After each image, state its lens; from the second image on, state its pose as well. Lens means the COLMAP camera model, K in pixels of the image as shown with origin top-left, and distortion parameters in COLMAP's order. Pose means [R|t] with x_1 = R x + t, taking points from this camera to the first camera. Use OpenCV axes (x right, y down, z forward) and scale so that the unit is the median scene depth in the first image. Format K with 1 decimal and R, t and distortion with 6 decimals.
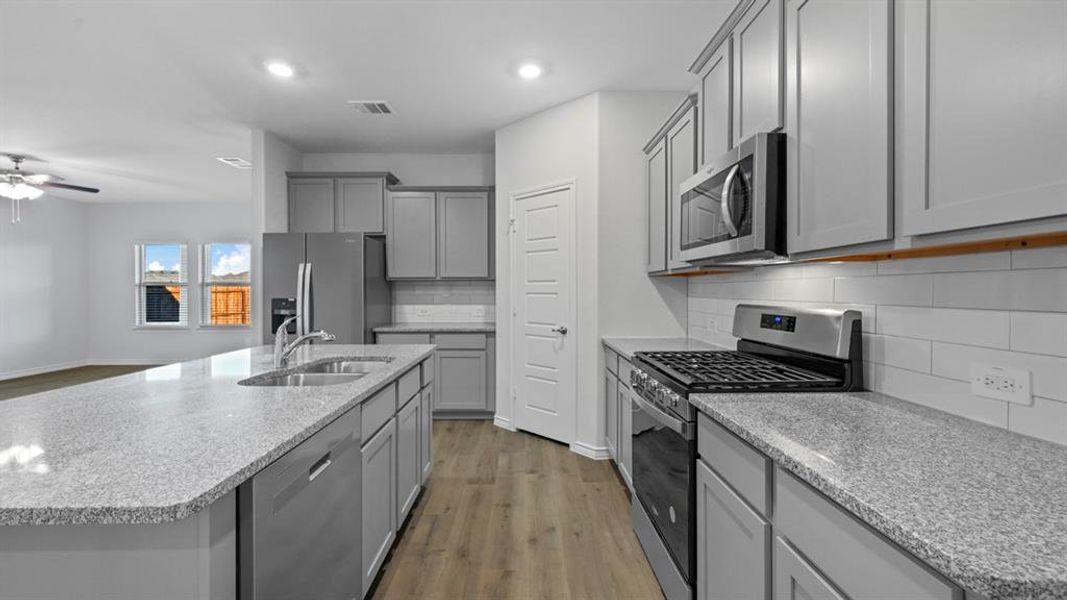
lens RADIAL K [[420.6, 0, 531.4], [0, 420.6, 290.8], [0, 0, 1]] dist [-0.000089, 0.000193]
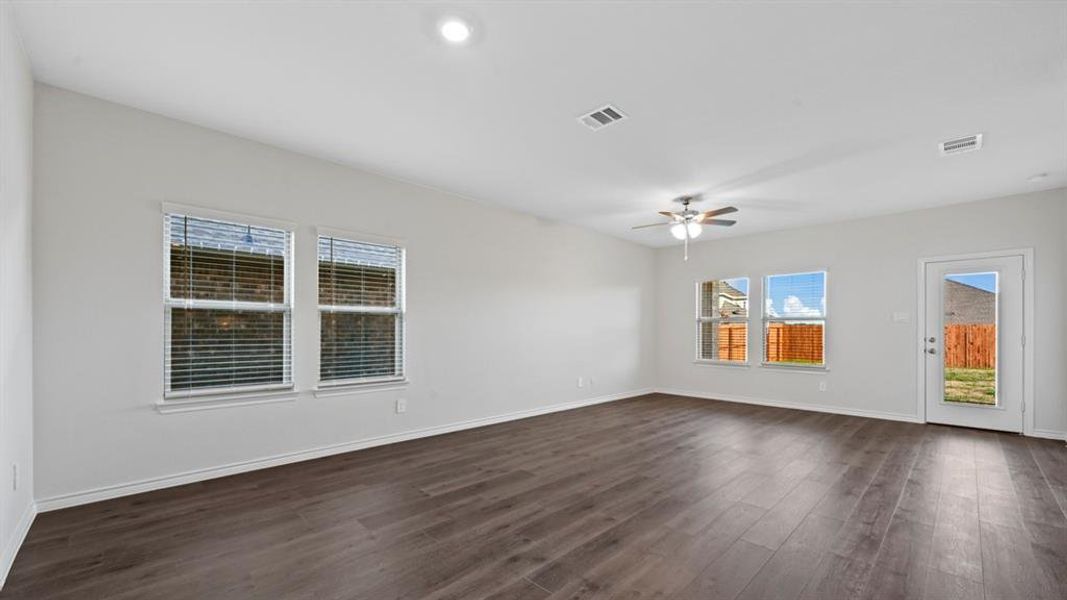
lens RADIAL K [[421.2, 0, 530.9], [0, 421.2, 331.4], [0, 0, 1]] dist [0.003042, 0.000130]
pose [[0.687931, 0.007191, -0.725740, -0.846405], [-0.008164, 0.999964, 0.002170, 0.024526], [0.725730, 0.004432, 0.687965, -0.034467]]
